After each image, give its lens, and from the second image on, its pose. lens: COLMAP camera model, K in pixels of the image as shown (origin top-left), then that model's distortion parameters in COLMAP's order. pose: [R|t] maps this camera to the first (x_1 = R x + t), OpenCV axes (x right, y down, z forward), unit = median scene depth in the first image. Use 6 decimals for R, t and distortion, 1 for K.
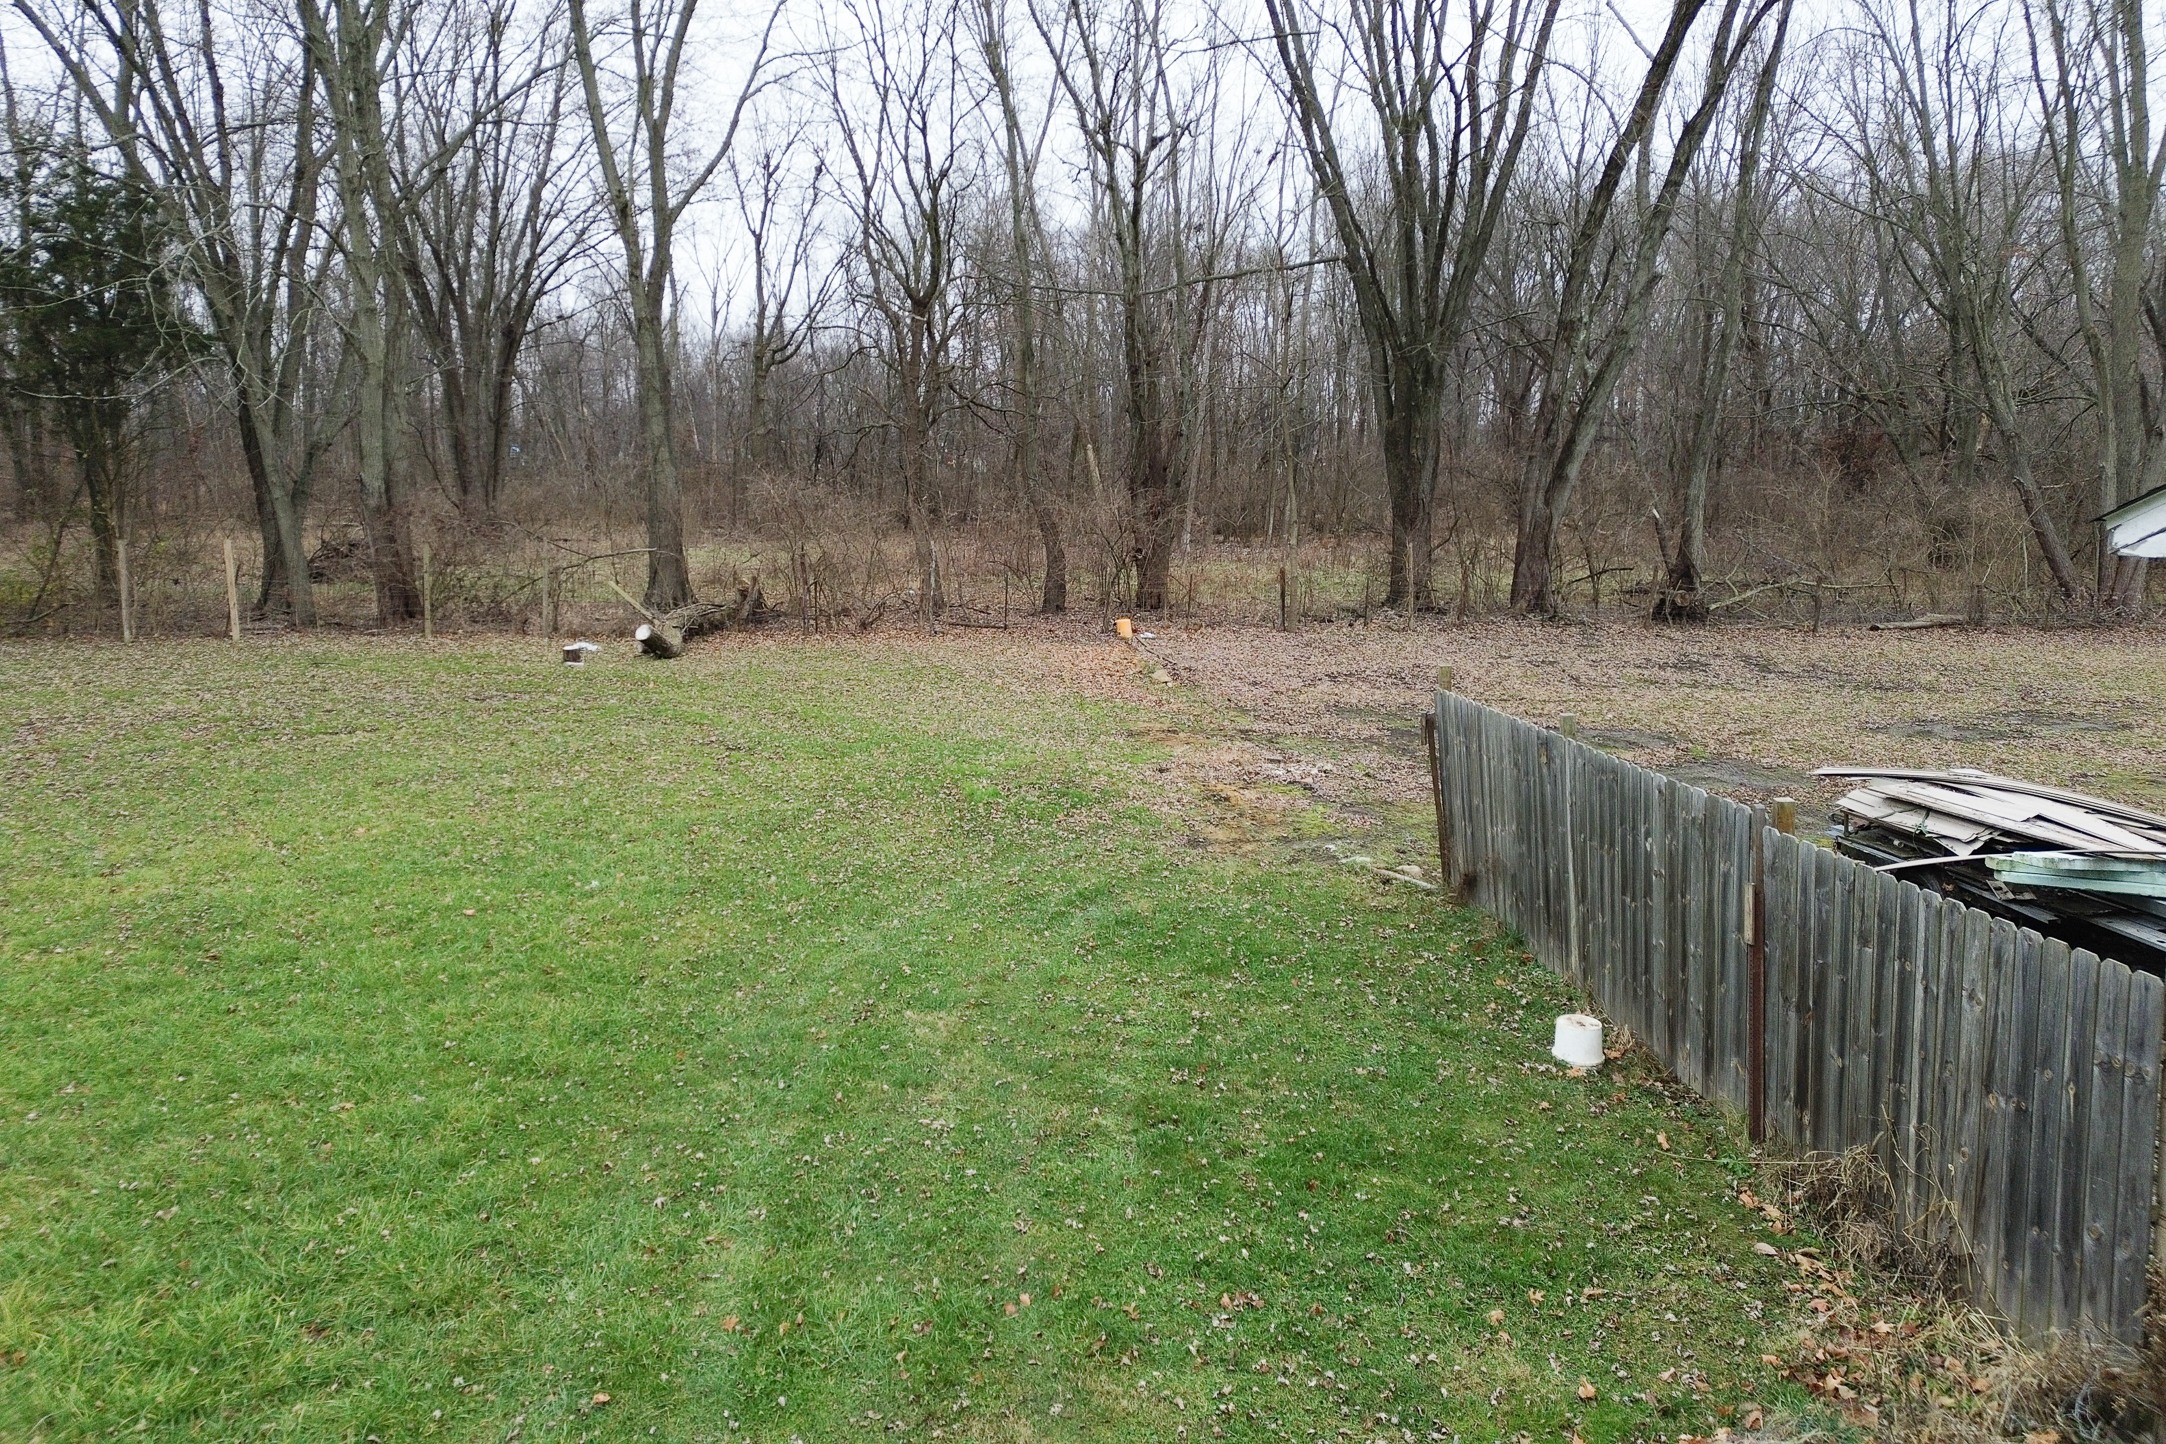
lens RADIAL K [[1485.5, 0, 1092.7], [0, 1485.5, 716.9], [0, 0, 1]] dist [0.019542, -0.011648]
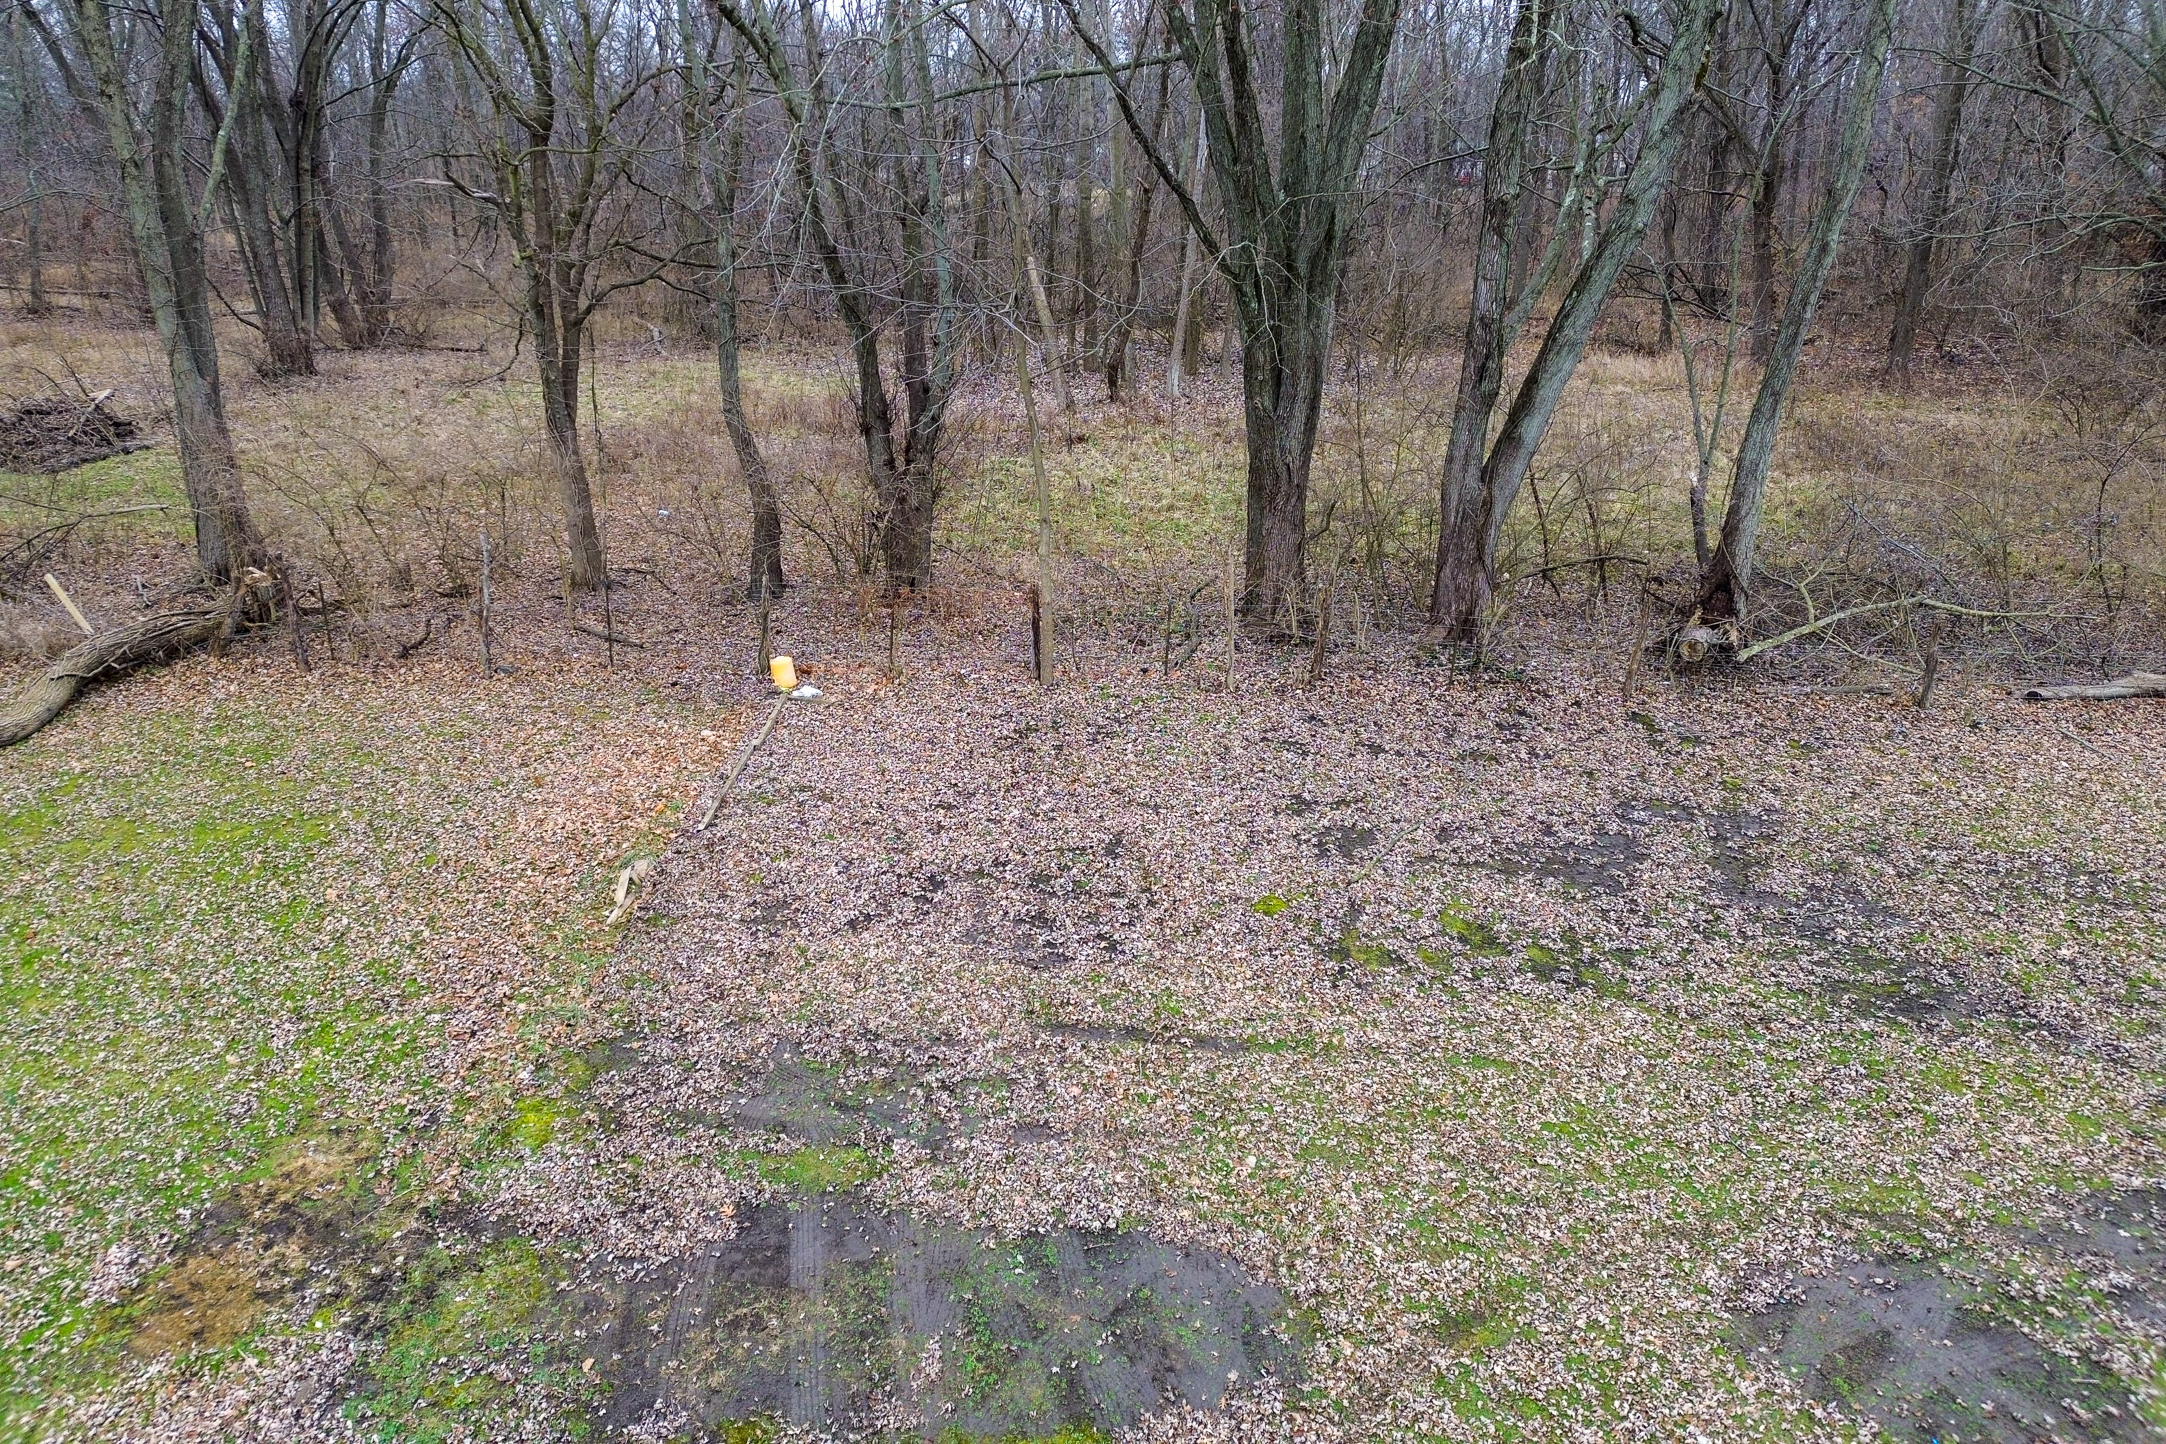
lens RADIAL K [[1485.5, 0, 1084.3], [0, 1485.5, 719.5], [0, 0, 1]] dist [0.019542, -0.011648]
pose [[0.987169, 0.054858, -0.149959, 0.262830], [-0.025127, 0.980801, 0.193386, -0.177069], [0.157689, -0.187136, 0.969595, 0.389865]]
